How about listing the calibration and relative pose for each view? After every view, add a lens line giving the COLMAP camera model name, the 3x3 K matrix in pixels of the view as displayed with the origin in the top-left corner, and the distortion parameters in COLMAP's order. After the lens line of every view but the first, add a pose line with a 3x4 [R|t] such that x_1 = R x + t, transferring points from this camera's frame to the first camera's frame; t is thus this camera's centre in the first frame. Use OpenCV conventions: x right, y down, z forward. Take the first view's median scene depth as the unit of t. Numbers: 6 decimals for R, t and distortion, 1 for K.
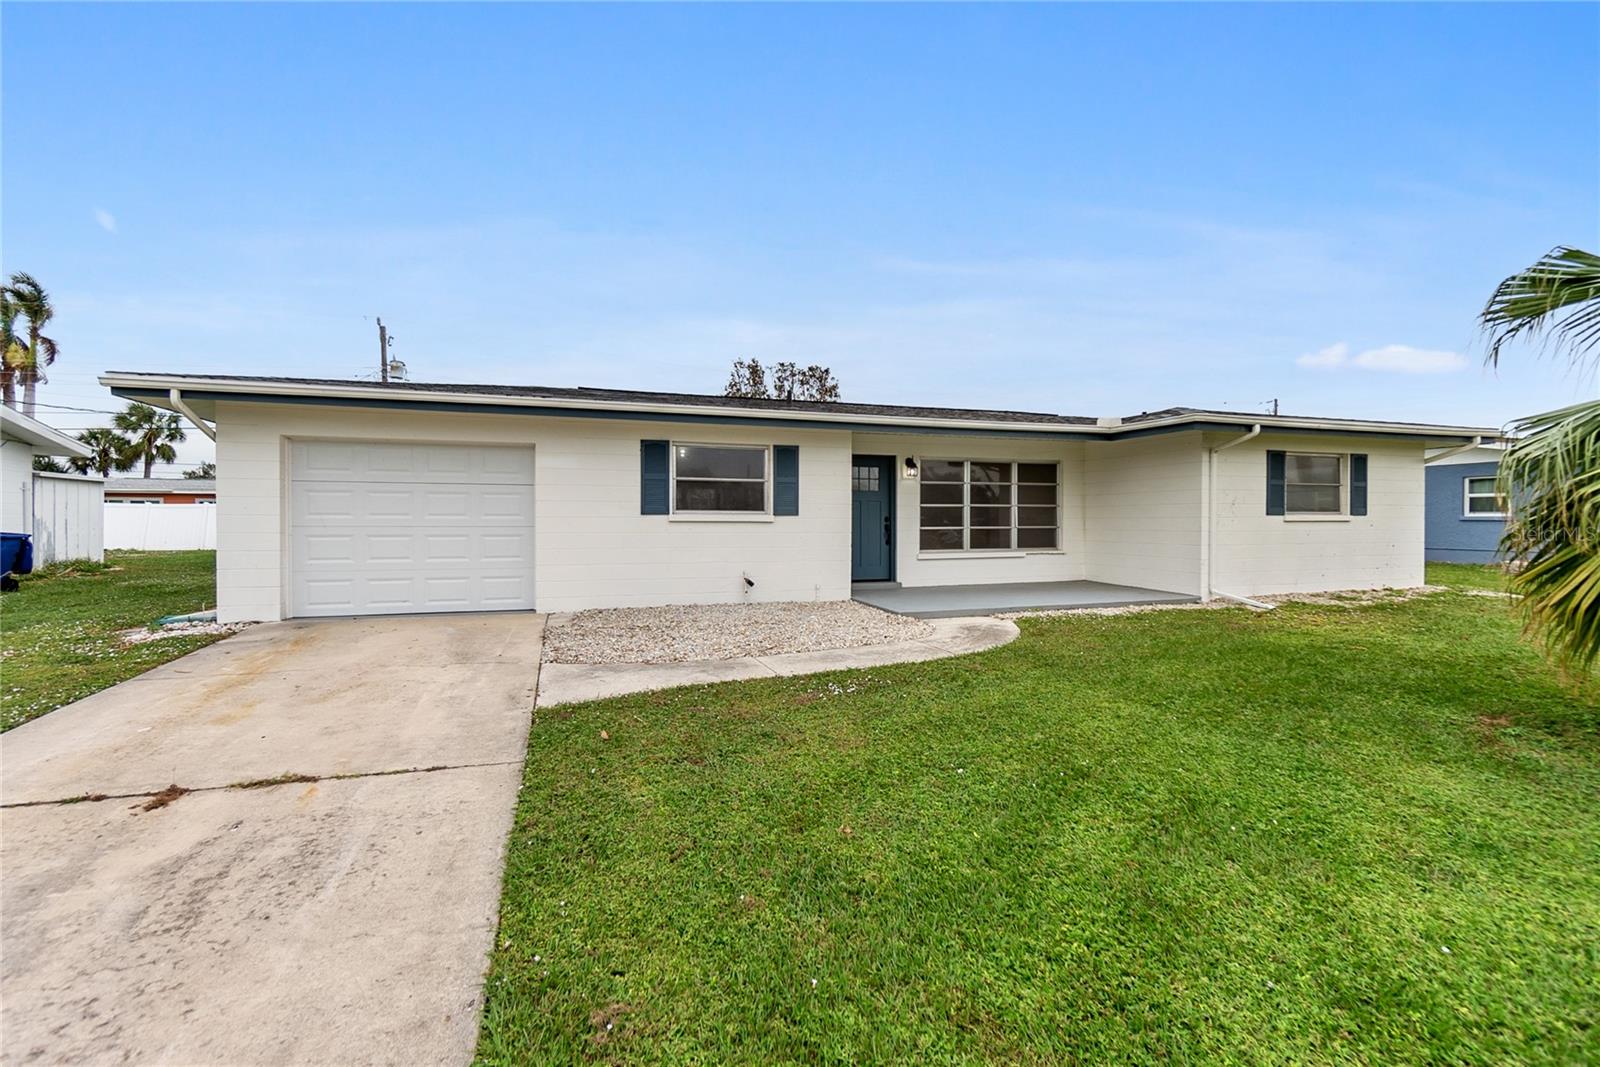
lens RADIAL K [[724.0, 0, 801.4], [0, 724.0, 502.0], [0, 0, 1]] dist [-0.001105, -0.000792]
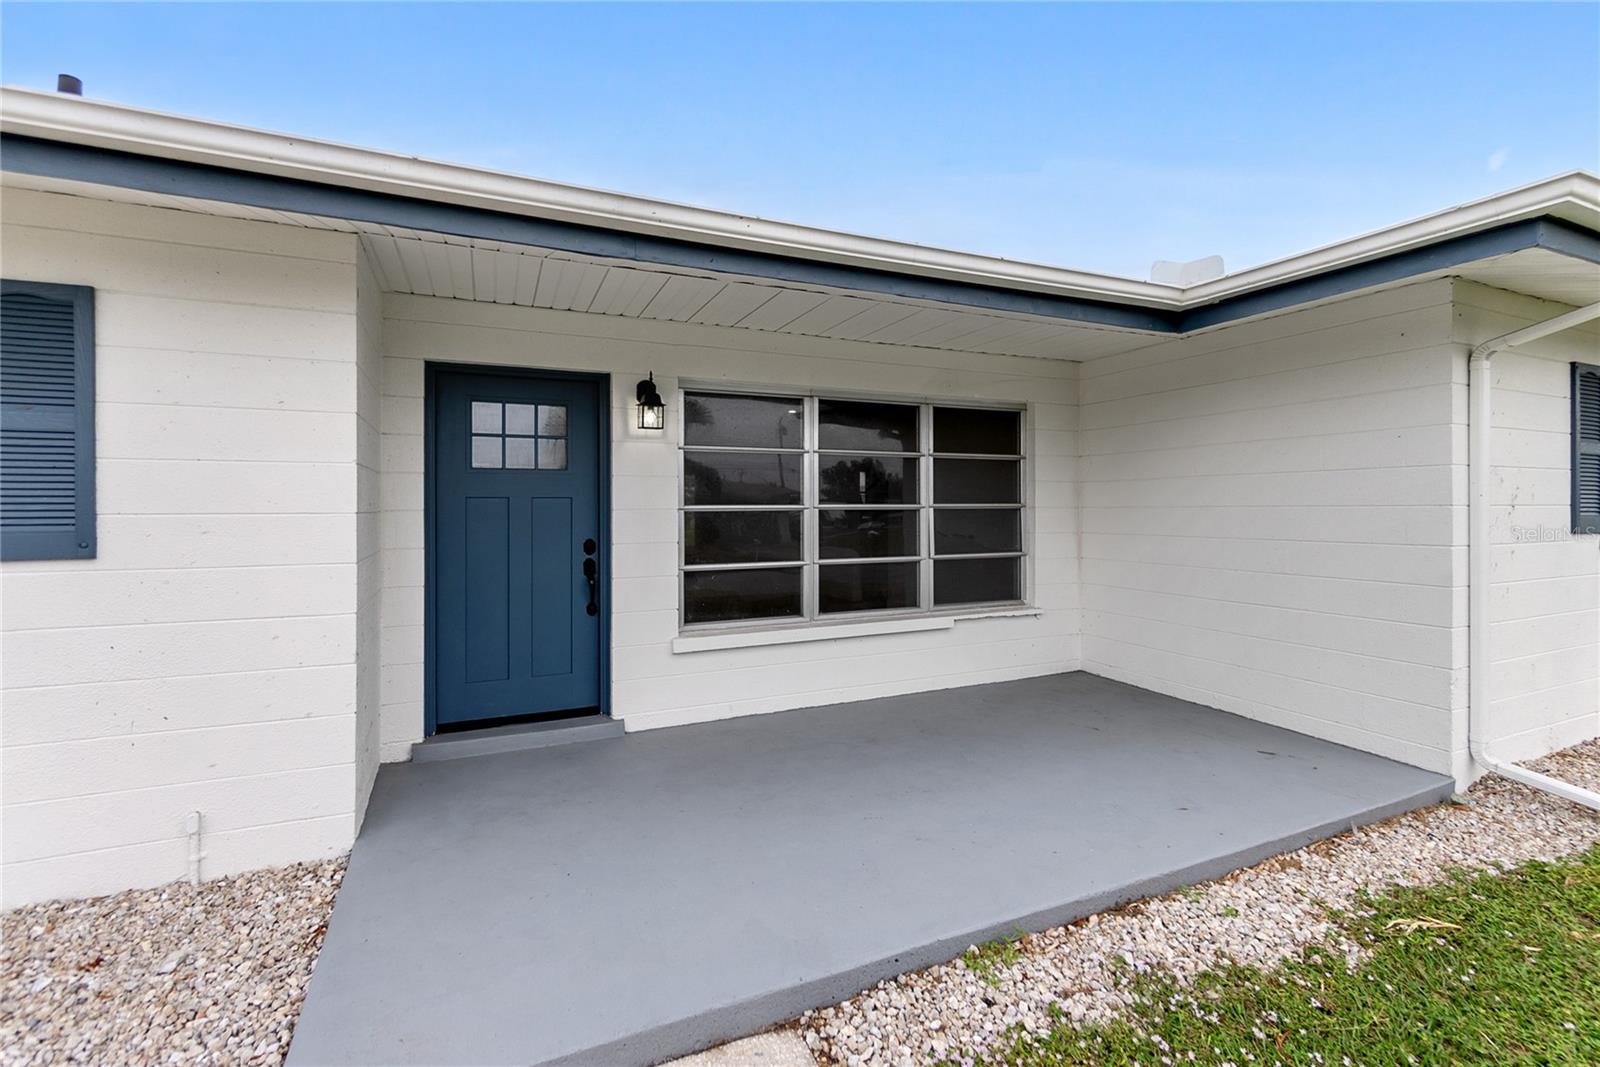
lens RADIAL K [[714.9, 0, 792.7], [0, 714.9, 498.2], [0, 0, 1]] dist [0.000220, -0.000255]
pose [[0.995435, -0.002808, 0.095405, 0.180216], [0.001870, 0.999949, 0.009913, -0.004142], [-0.095428, -0.009689, 0.995389, 0.603962]]
